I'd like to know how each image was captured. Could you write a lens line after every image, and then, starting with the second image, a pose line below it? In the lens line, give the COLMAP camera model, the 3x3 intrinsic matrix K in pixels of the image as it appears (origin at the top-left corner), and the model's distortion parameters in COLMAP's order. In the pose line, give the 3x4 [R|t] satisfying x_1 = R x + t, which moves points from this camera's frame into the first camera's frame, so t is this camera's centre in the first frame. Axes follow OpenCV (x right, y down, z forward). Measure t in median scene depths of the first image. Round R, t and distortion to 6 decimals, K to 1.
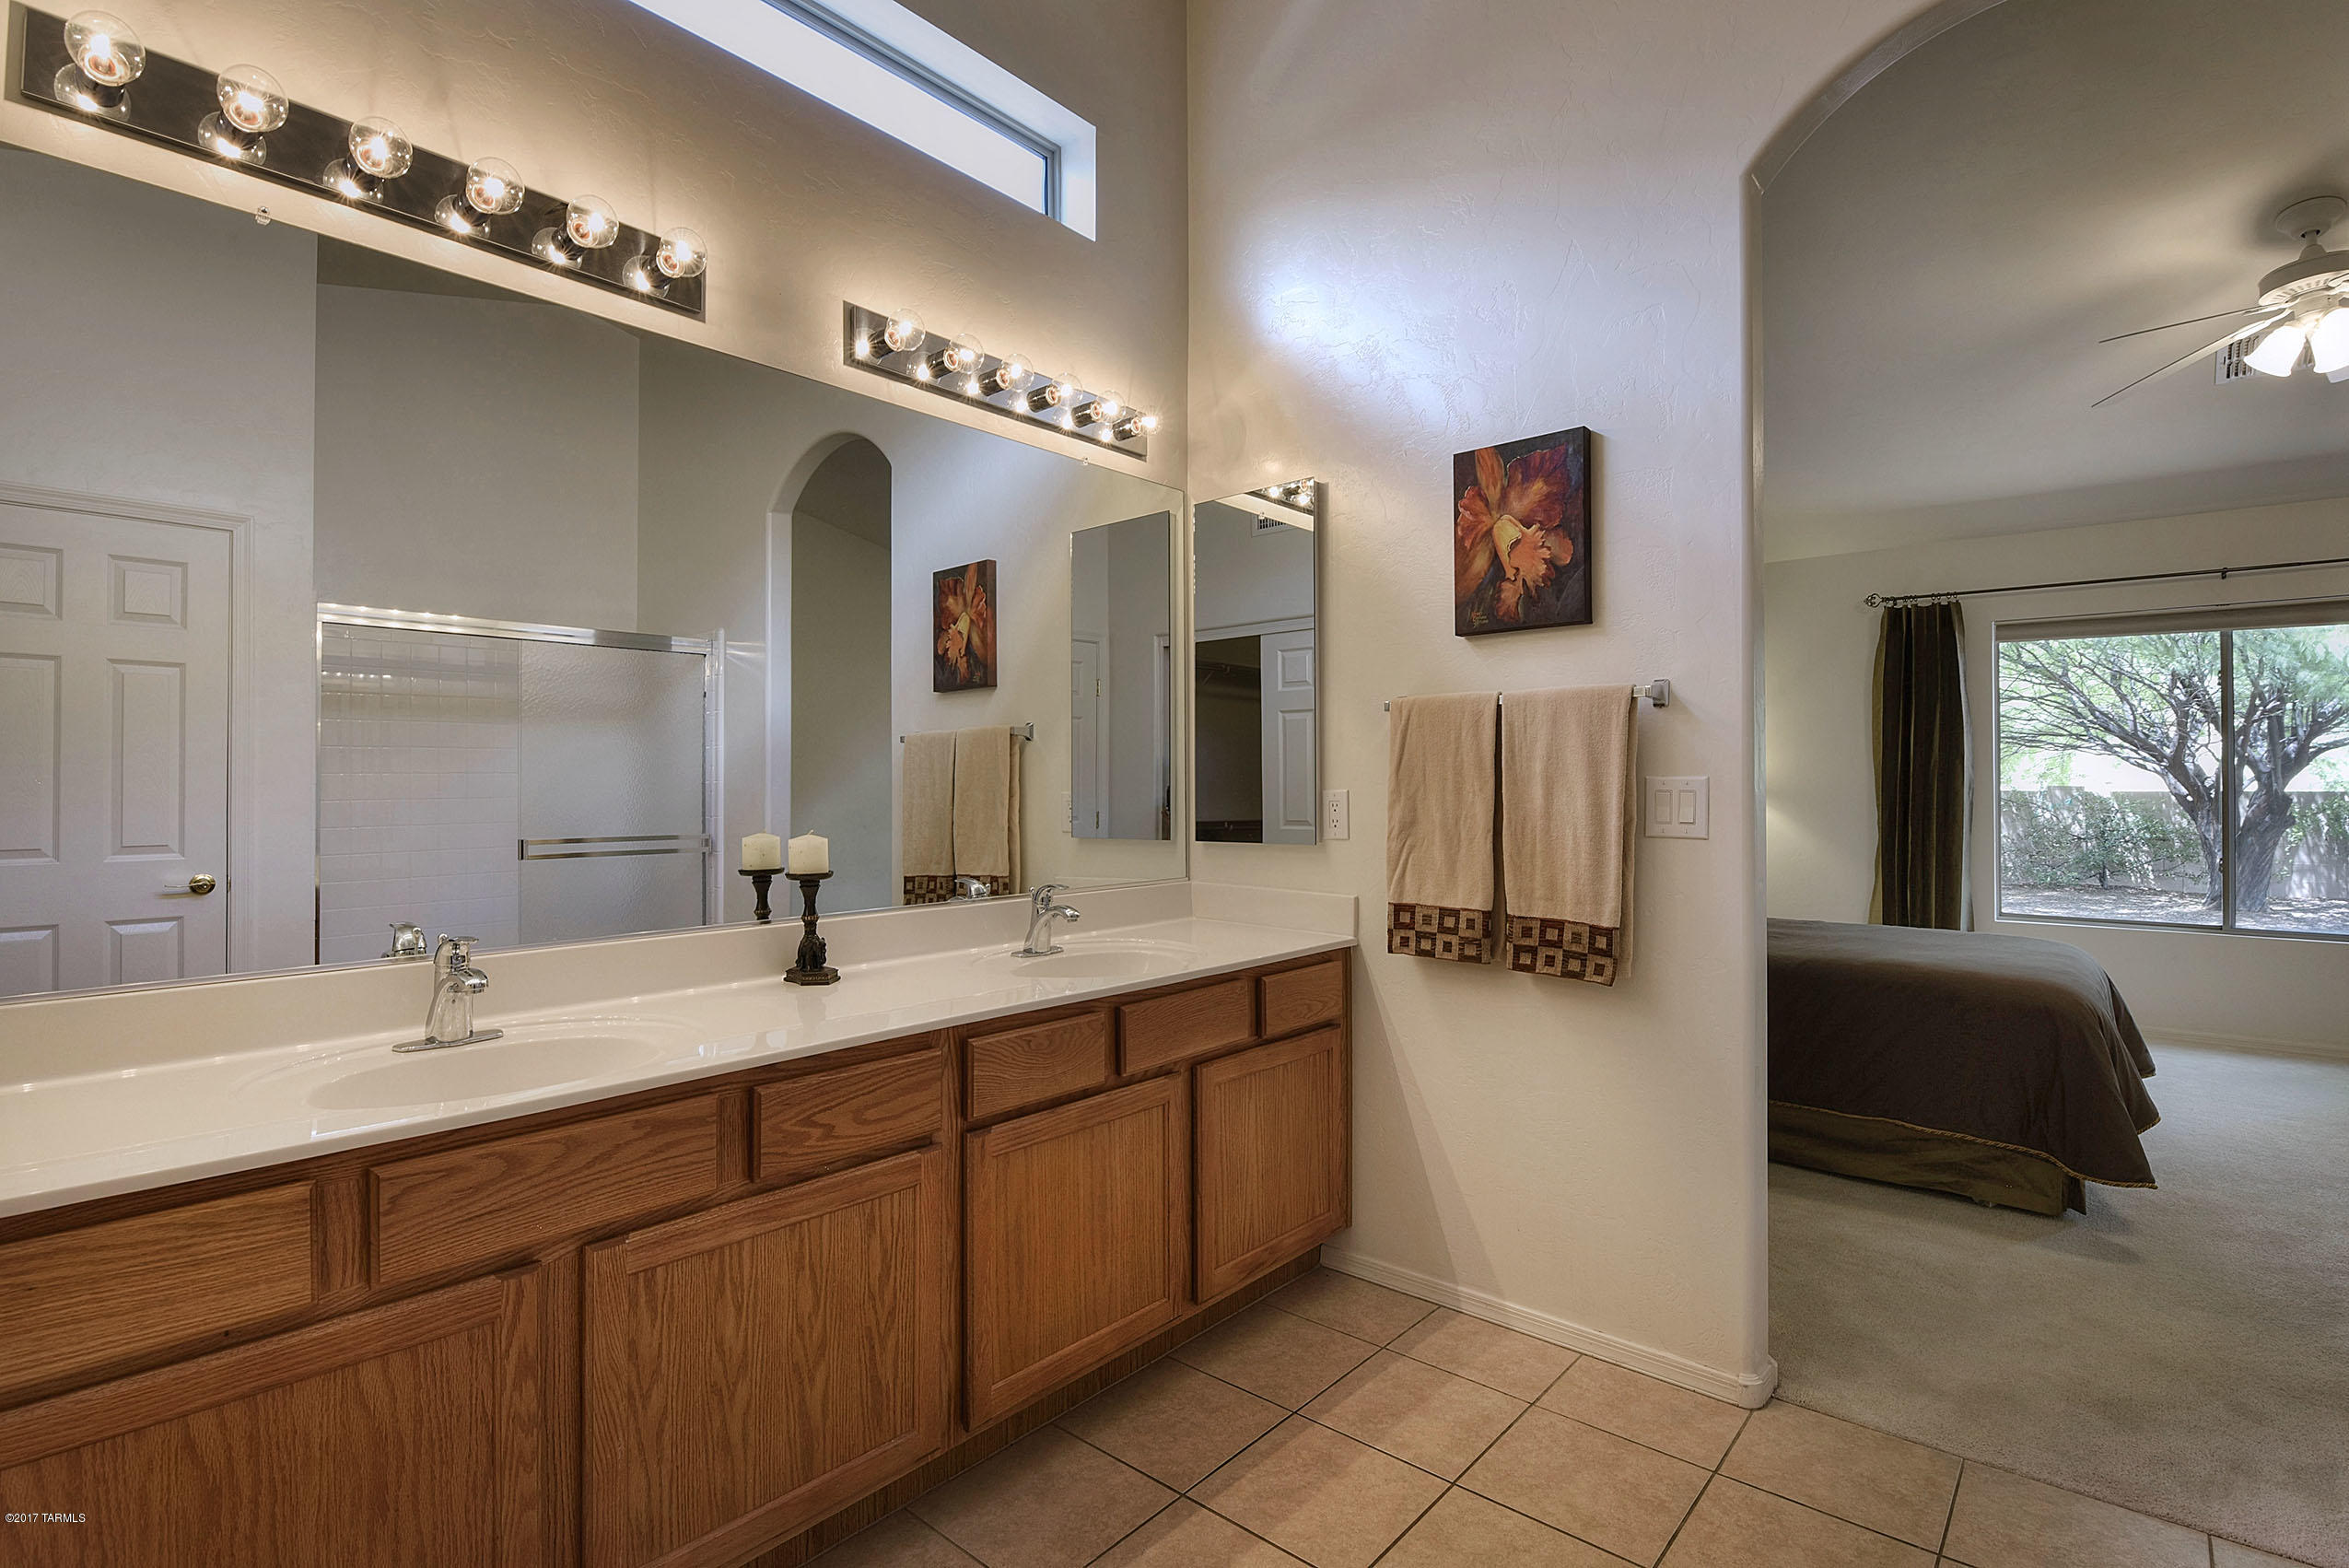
lens RADIAL K [[1132.7, 0, 1187.1], [0, 1132.7, 775.6], [0, 0, 1]] dist [-0.000767, -0.009928]
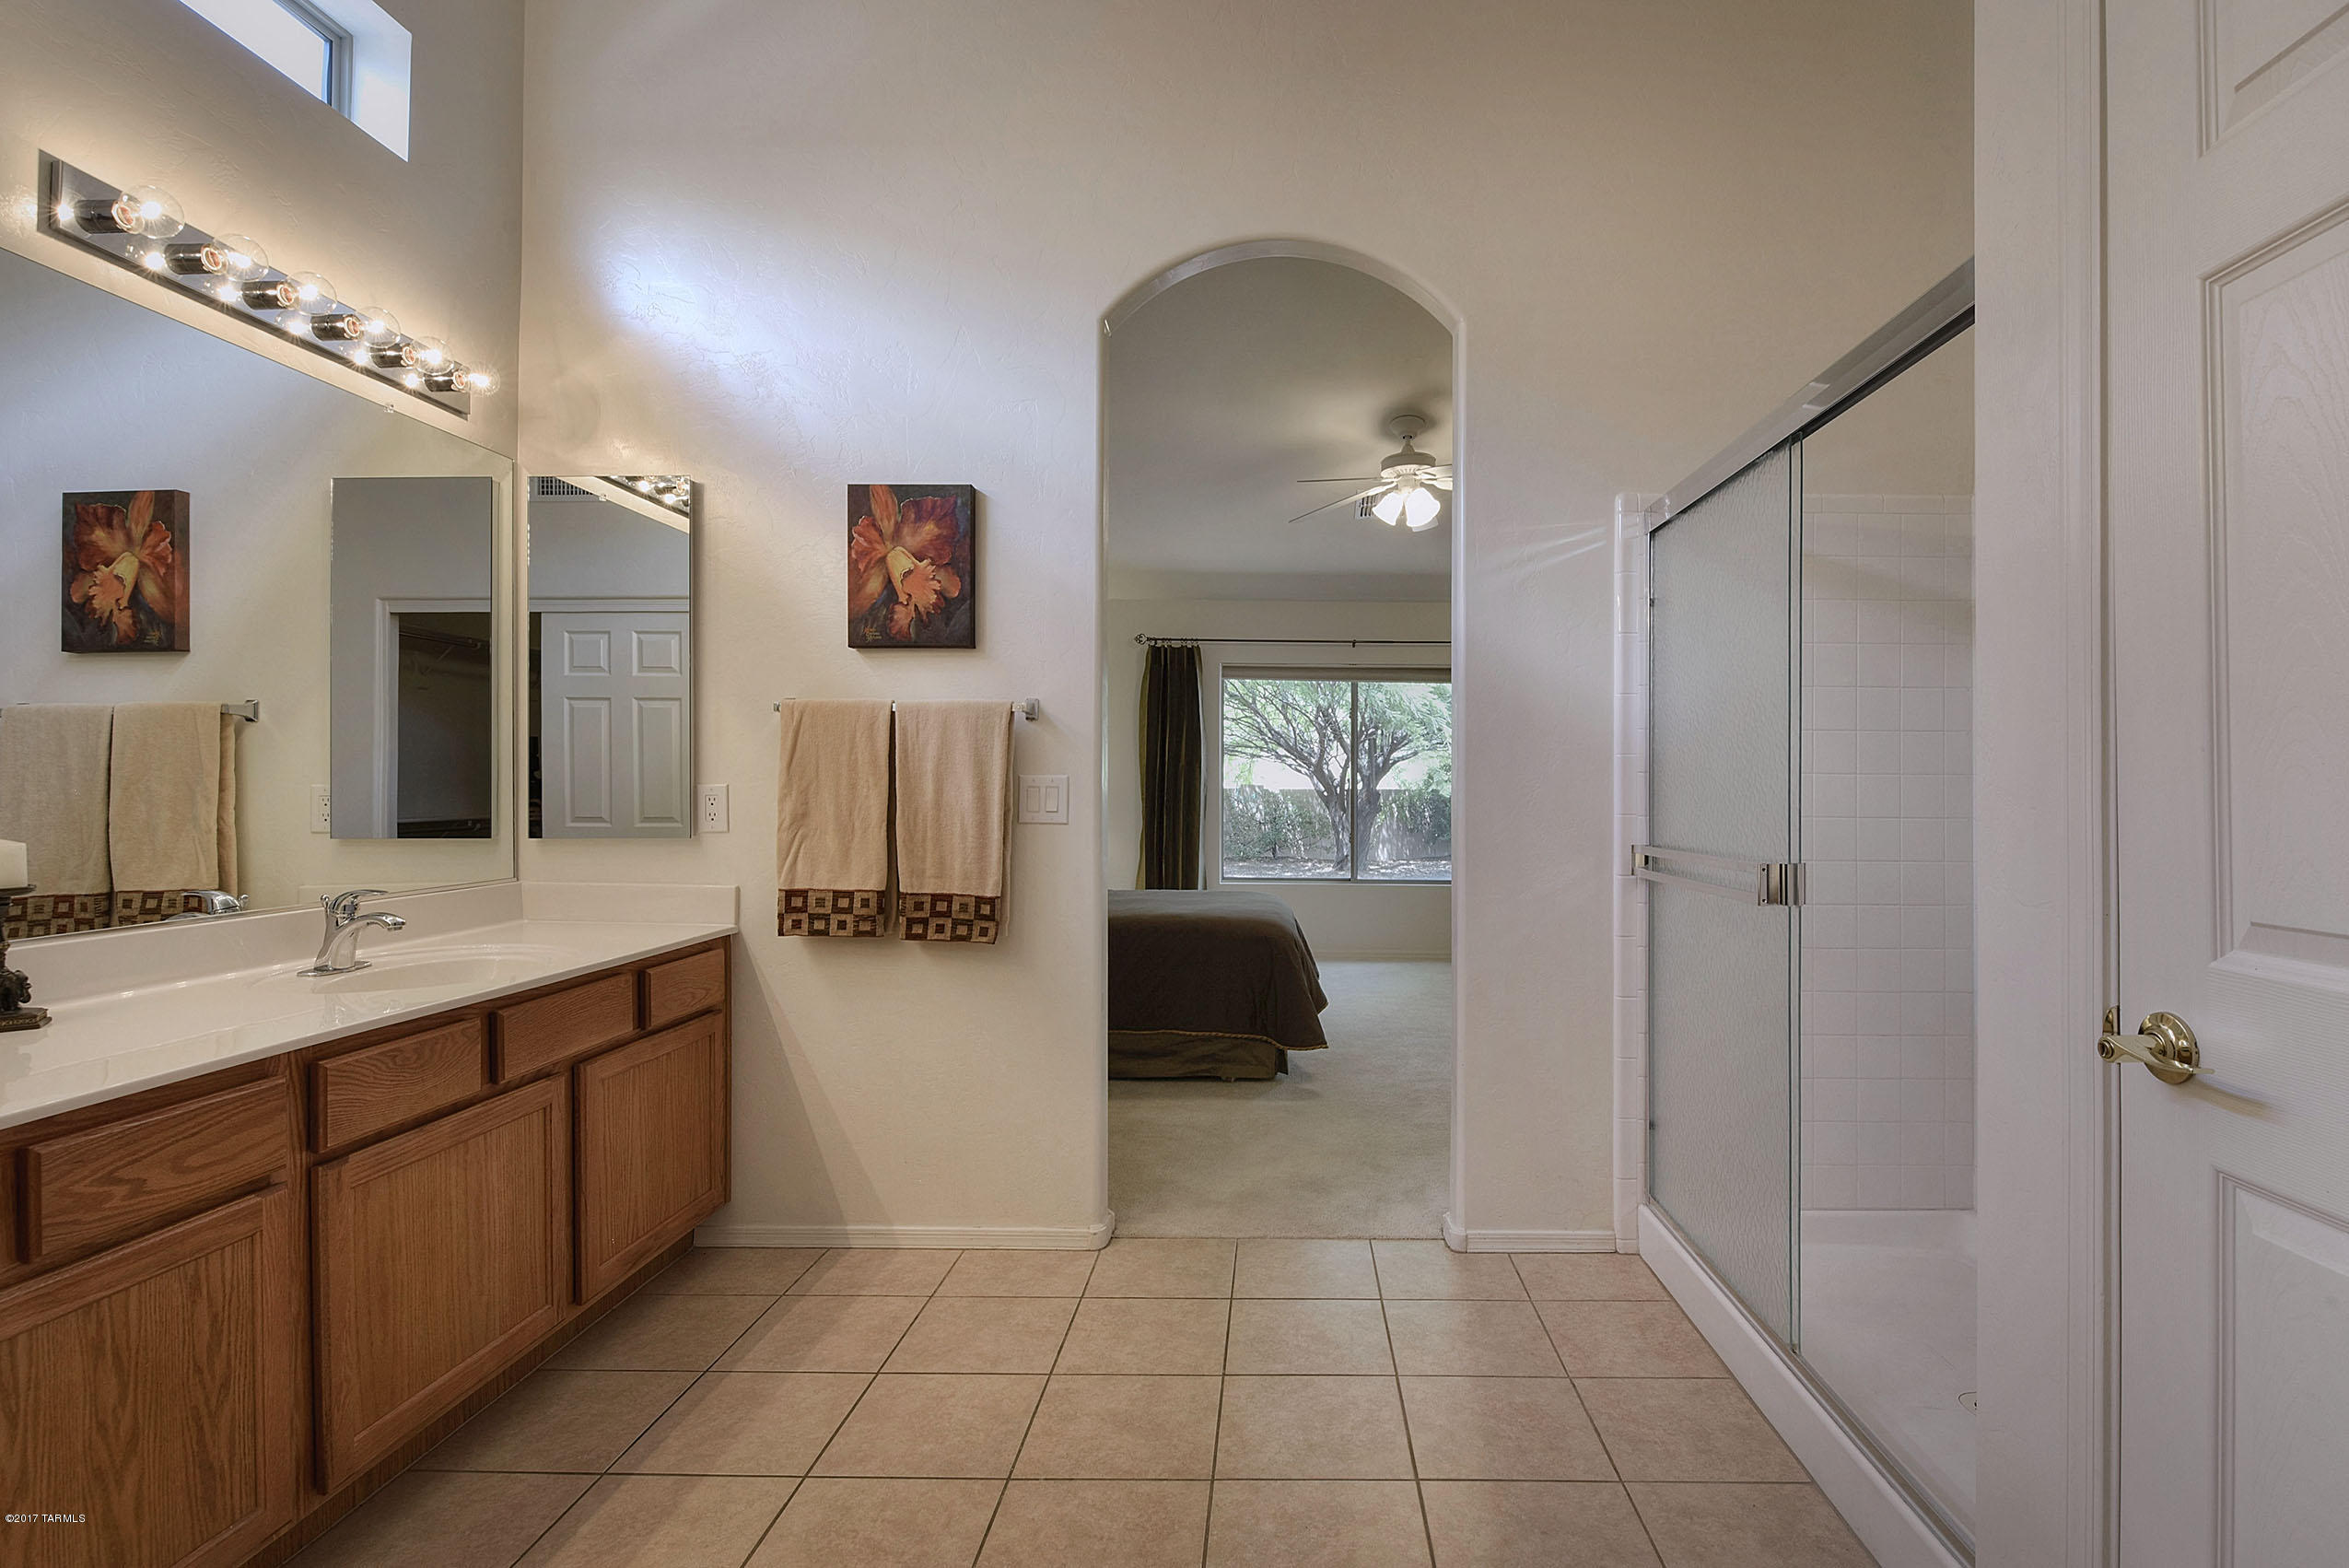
lens RADIAL K [[1069.6, 0, 1191.1], [0, 1069.6, 778.1], [0, 0, 1]] dist [-0.003195, -0.009709]
pose [[0.819825, 0.009064, 0.572543, -0.091004], [-0.012461, 0.999920, 0.002013, -0.000464], [-0.572479, -0.008785, 0.819873, -0.061528]]
